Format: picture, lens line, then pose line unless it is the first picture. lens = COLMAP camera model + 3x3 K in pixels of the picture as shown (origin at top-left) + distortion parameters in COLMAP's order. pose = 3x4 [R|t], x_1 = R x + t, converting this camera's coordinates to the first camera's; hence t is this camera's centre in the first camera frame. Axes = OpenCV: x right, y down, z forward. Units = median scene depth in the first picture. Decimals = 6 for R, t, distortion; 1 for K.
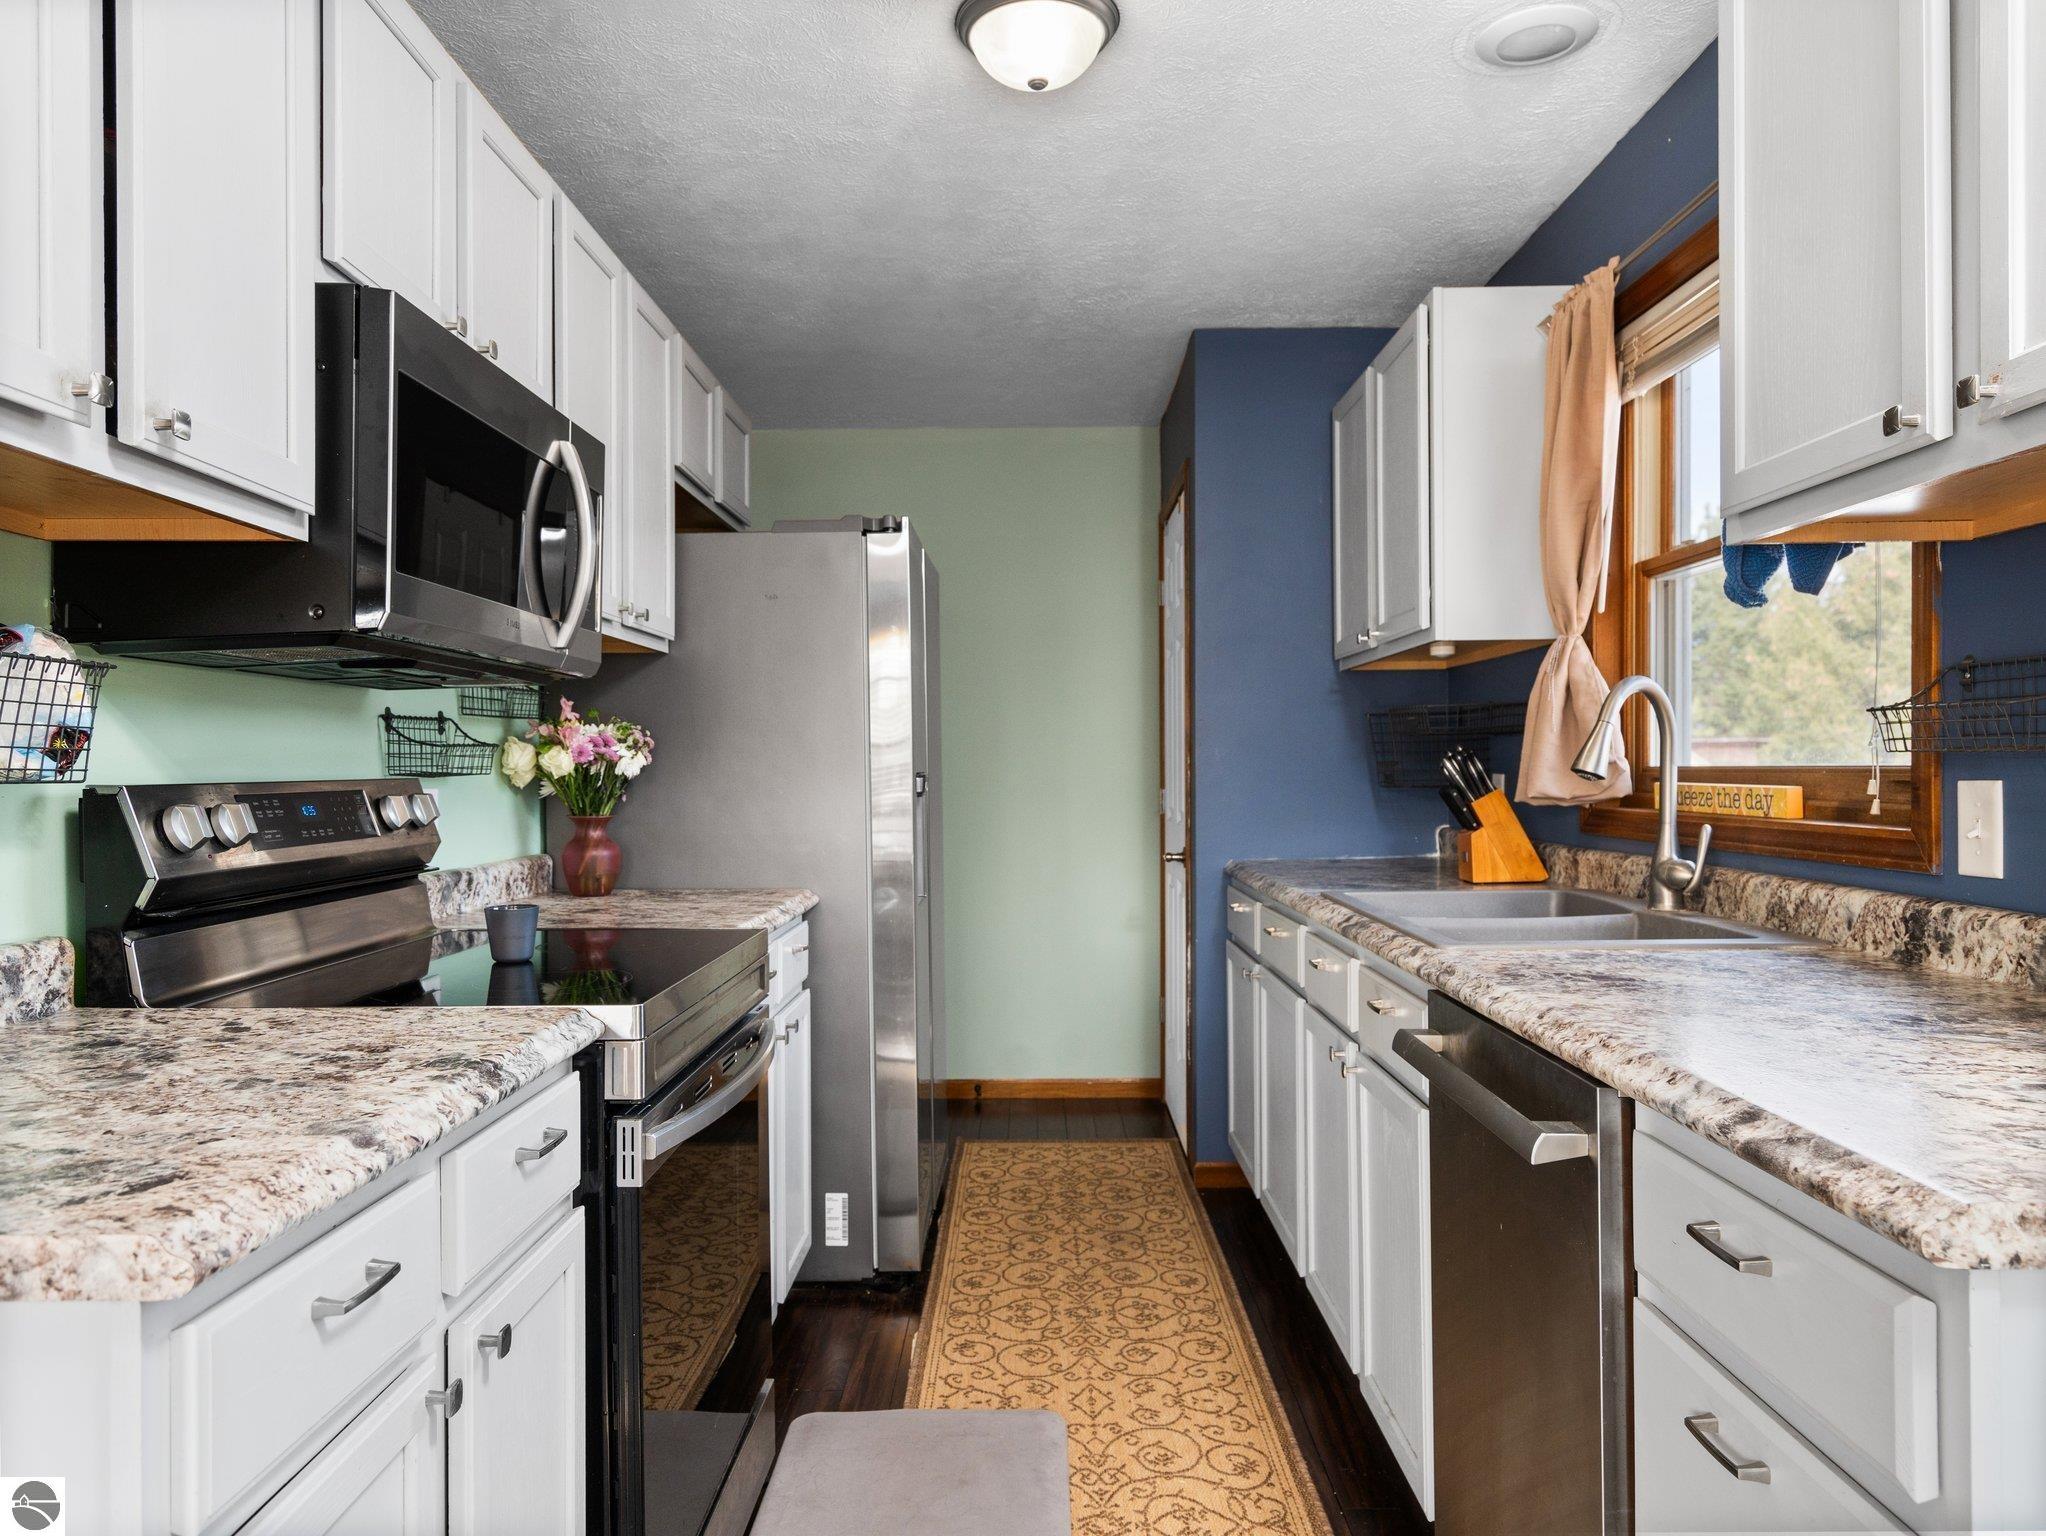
lens RADIAL K [[1350.5, 0, 1027.7], [0, 1350.5, 769.6], [0, 0, 1]] dist [0.016388, -0.008393]
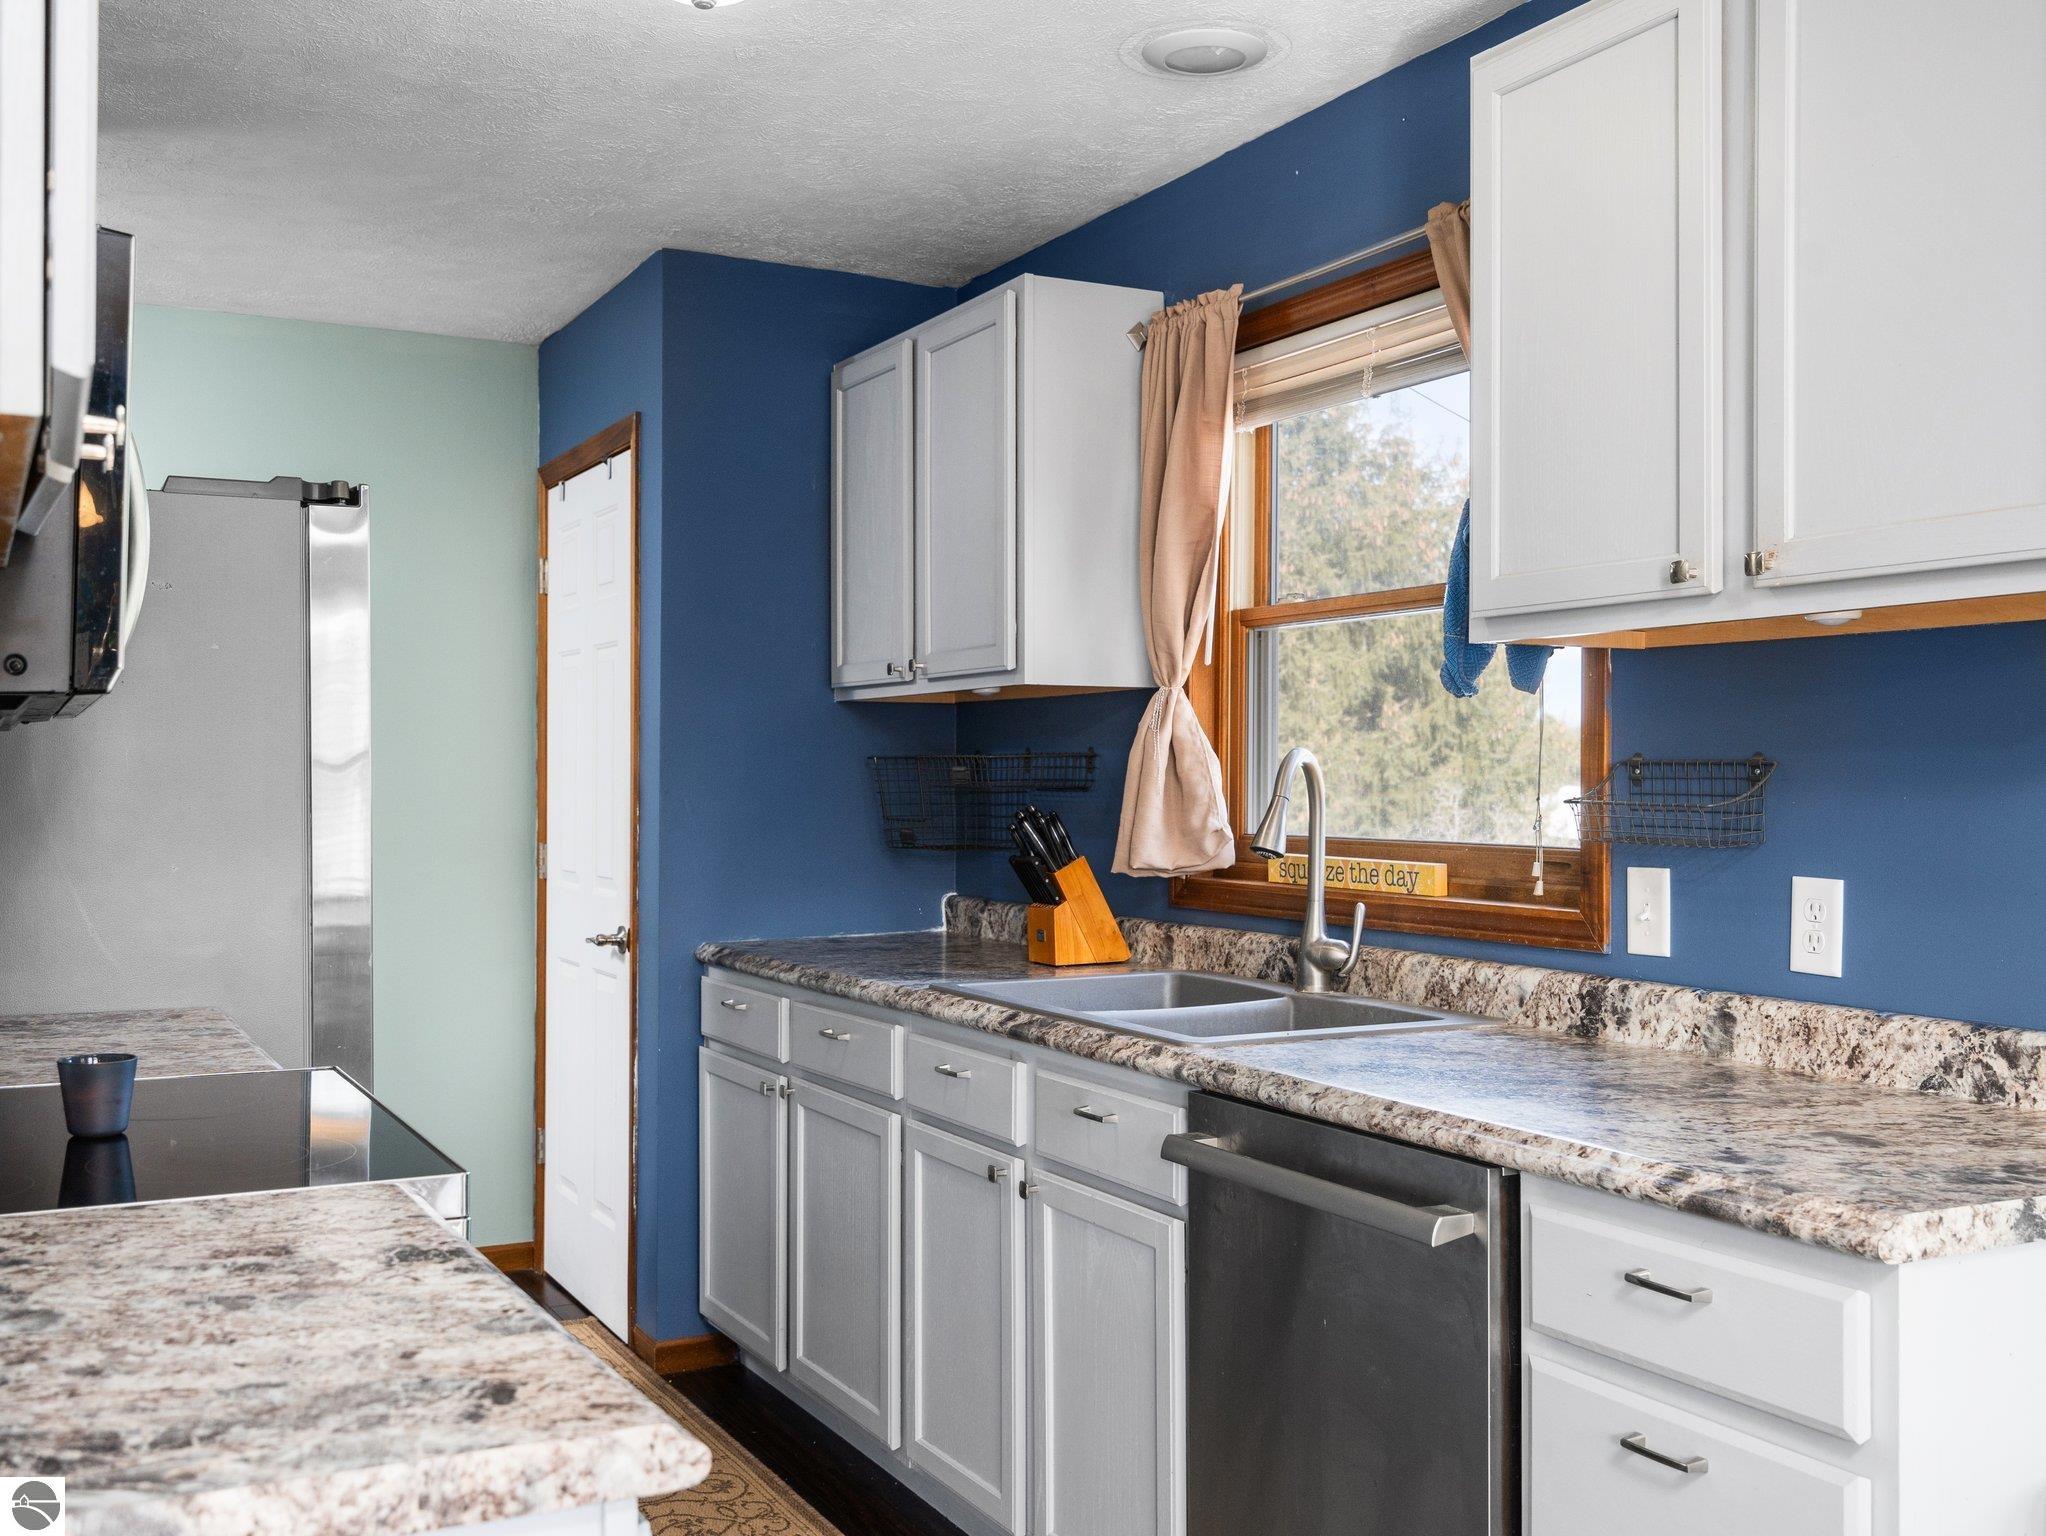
lens RADIAL K [[1964.6, 0, 1021.8], [0, 1964.6, 766.4], [0, 0, 1]] dist [0.003182, 0.000000]
pose [[0.881236, 0.013009, 0.472498, -0.444333], [-0.008834, 0.999900, -0.011053, -0.046155], [-0.472595, 0.005566, 0.881262, -0.146101]]
